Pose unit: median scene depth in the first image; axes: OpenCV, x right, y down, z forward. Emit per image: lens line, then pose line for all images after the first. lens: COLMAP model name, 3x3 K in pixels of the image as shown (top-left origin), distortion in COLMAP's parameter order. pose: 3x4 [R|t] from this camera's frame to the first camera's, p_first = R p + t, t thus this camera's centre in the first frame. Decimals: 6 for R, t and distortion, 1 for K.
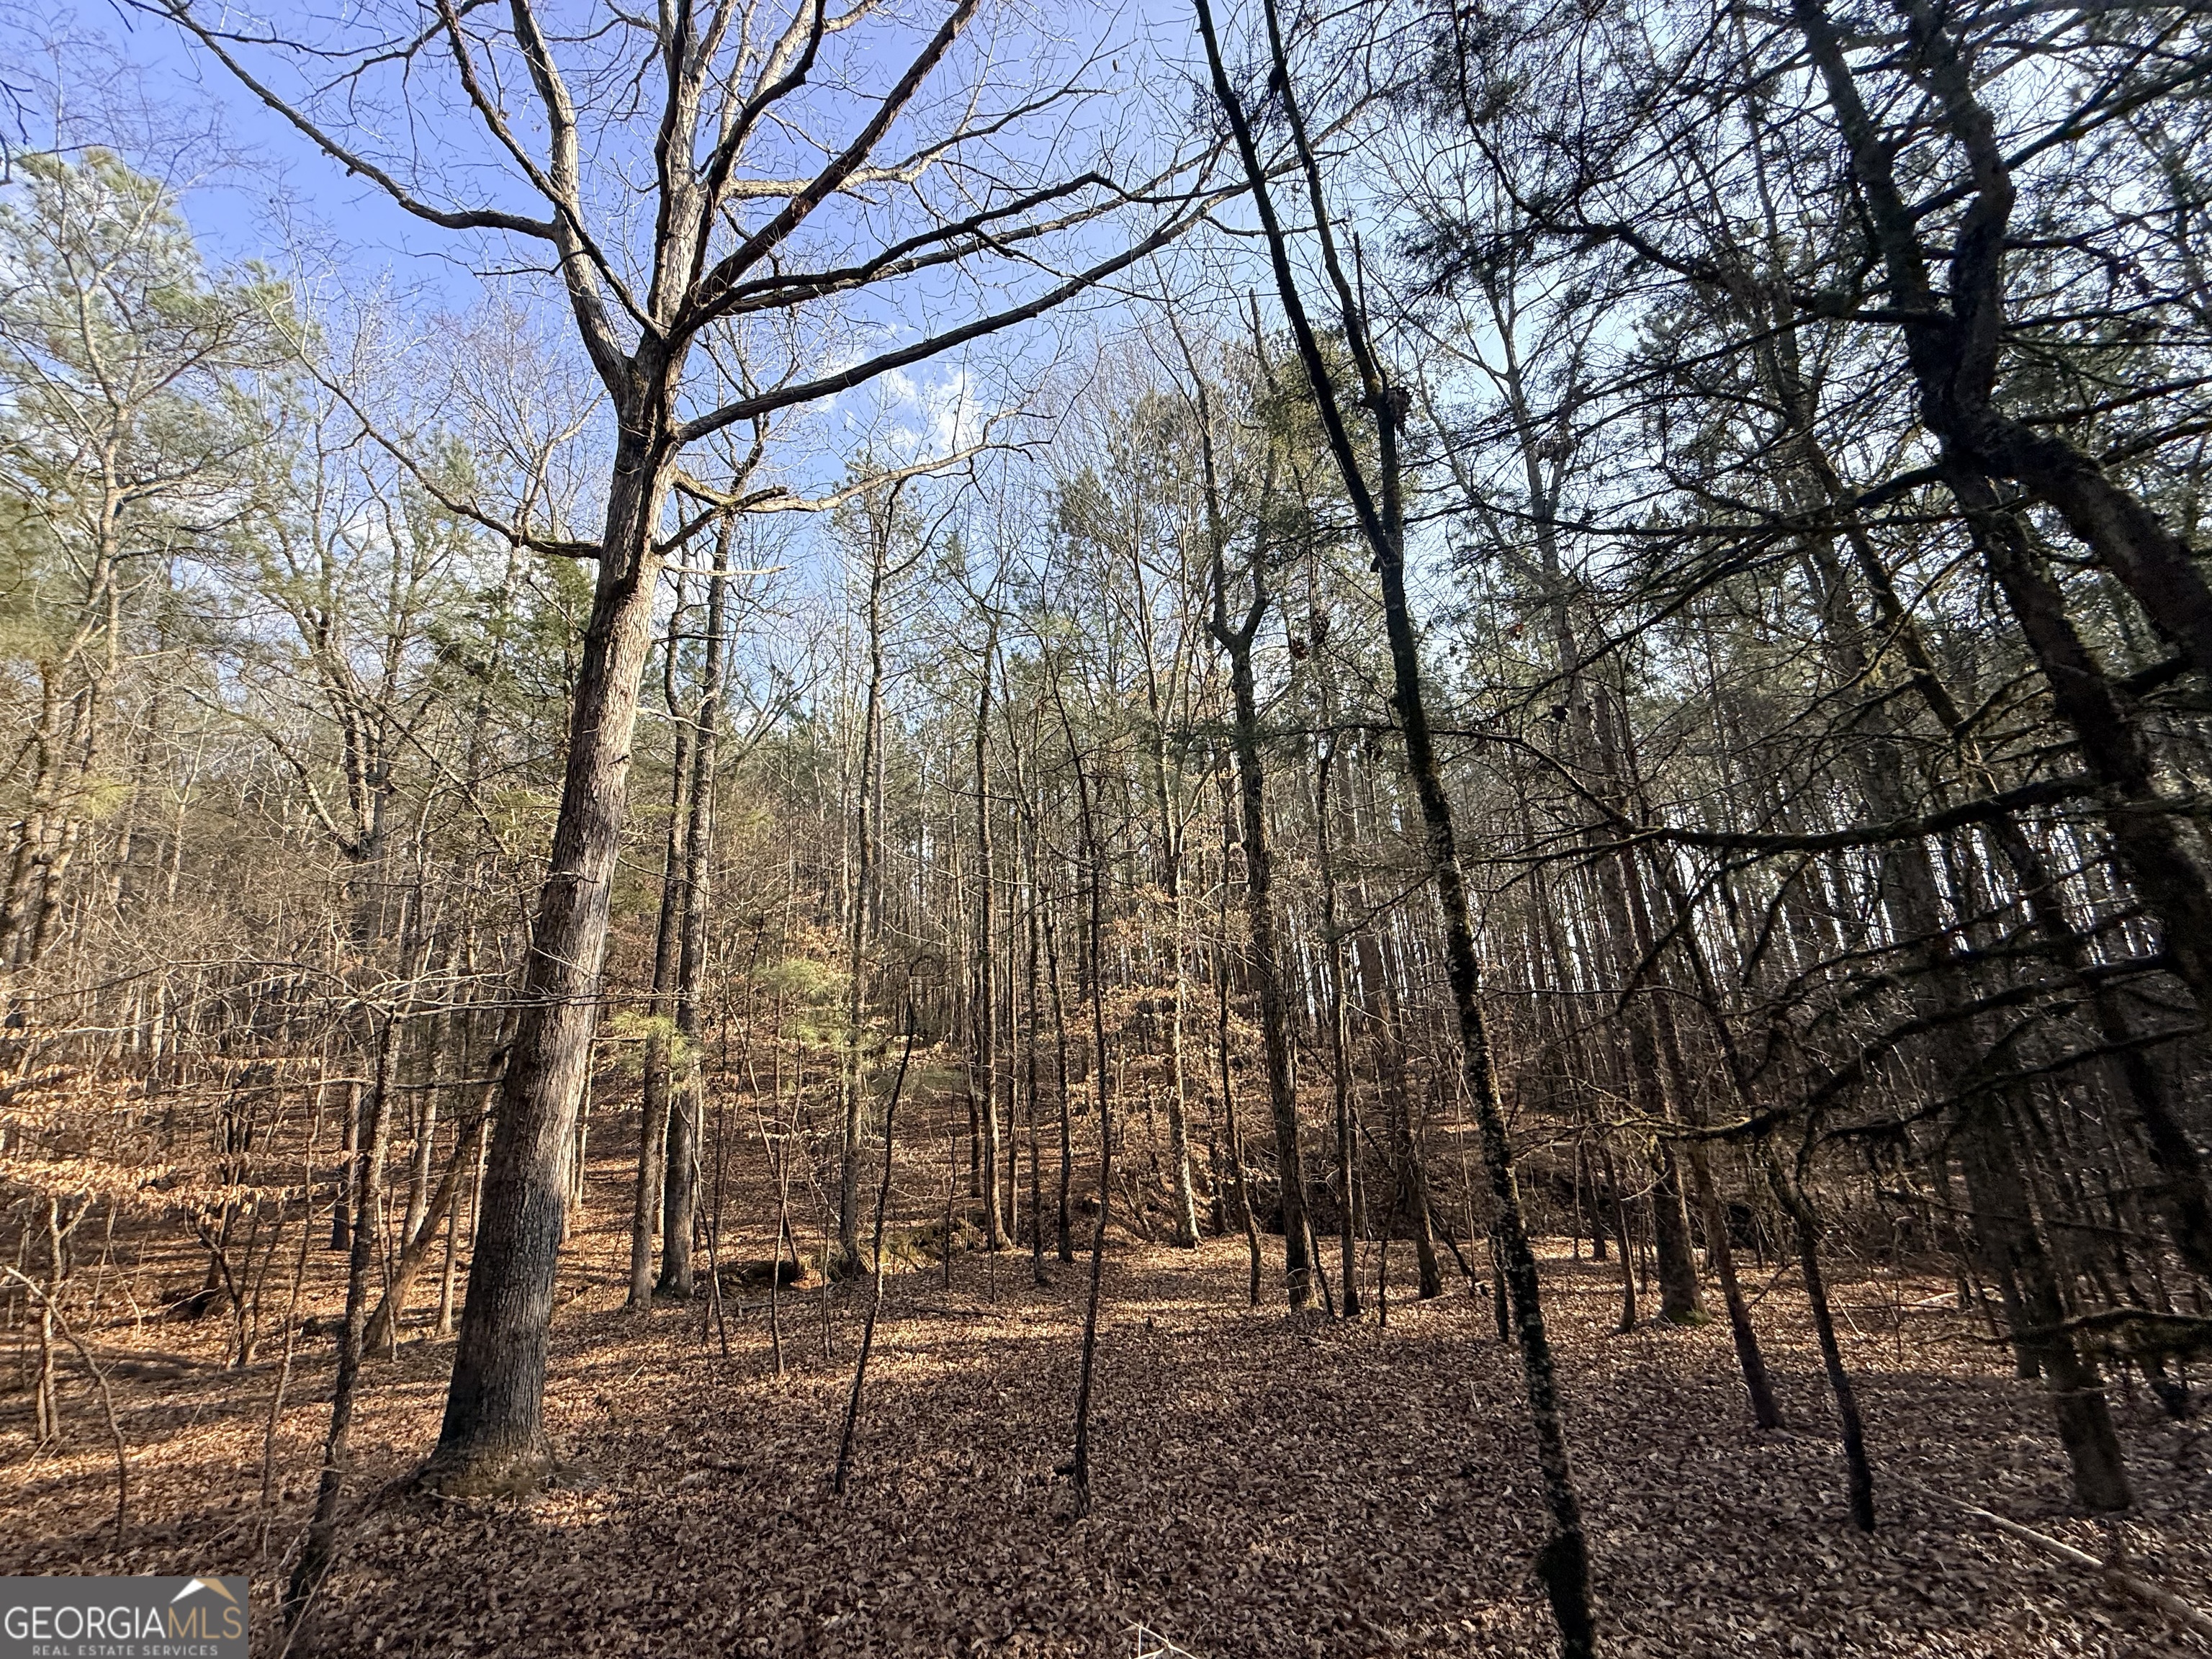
lens RADIAL K [[881.8, 0, 1106.0], [0, 881.8, 829.5], [0, 0, 1]] dist [0.001607, 0.000320]
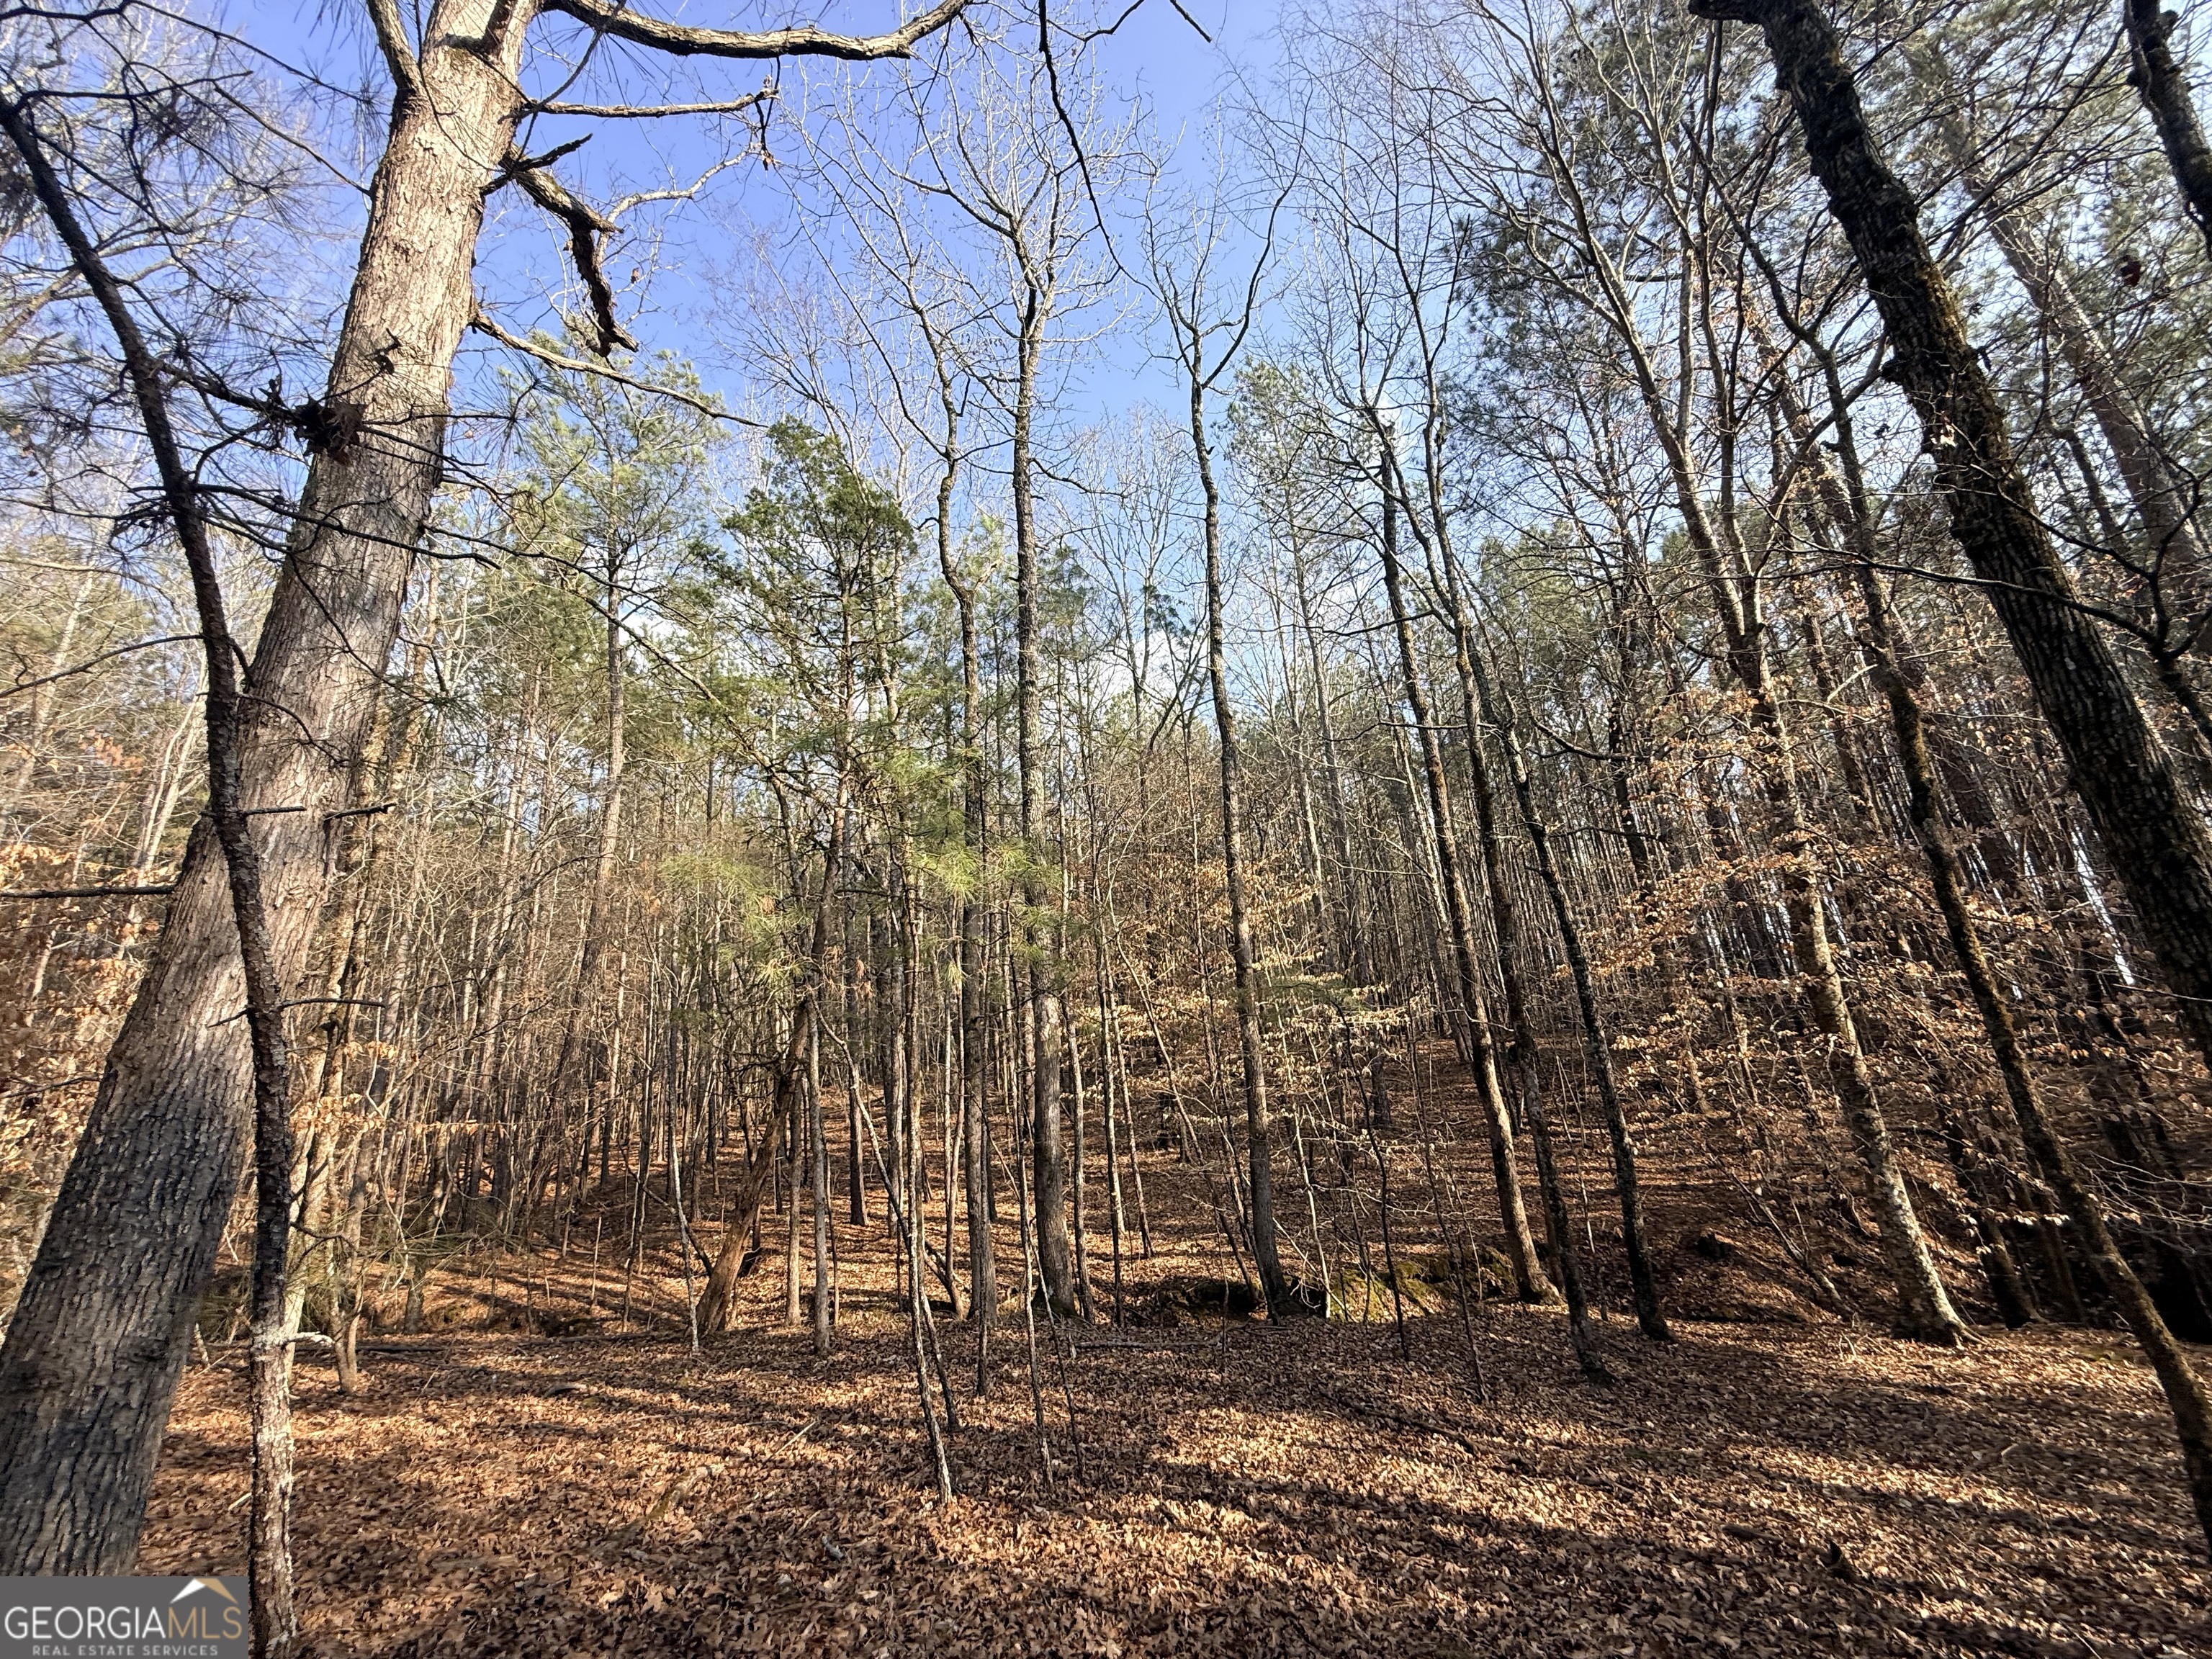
lens RADIAL K [[881.8, 0, 1106.0], [0, 881.8, 829.5], [0, 0, 1]] dist [0.001607, 0.000320]
pose [[0.816035, -0.174035, -0.551179, 0.032353], [0.161649, 0.984258, -0.071454, 0.134404], [0.554938, -0.030788, 0.831322, 0.303029]]
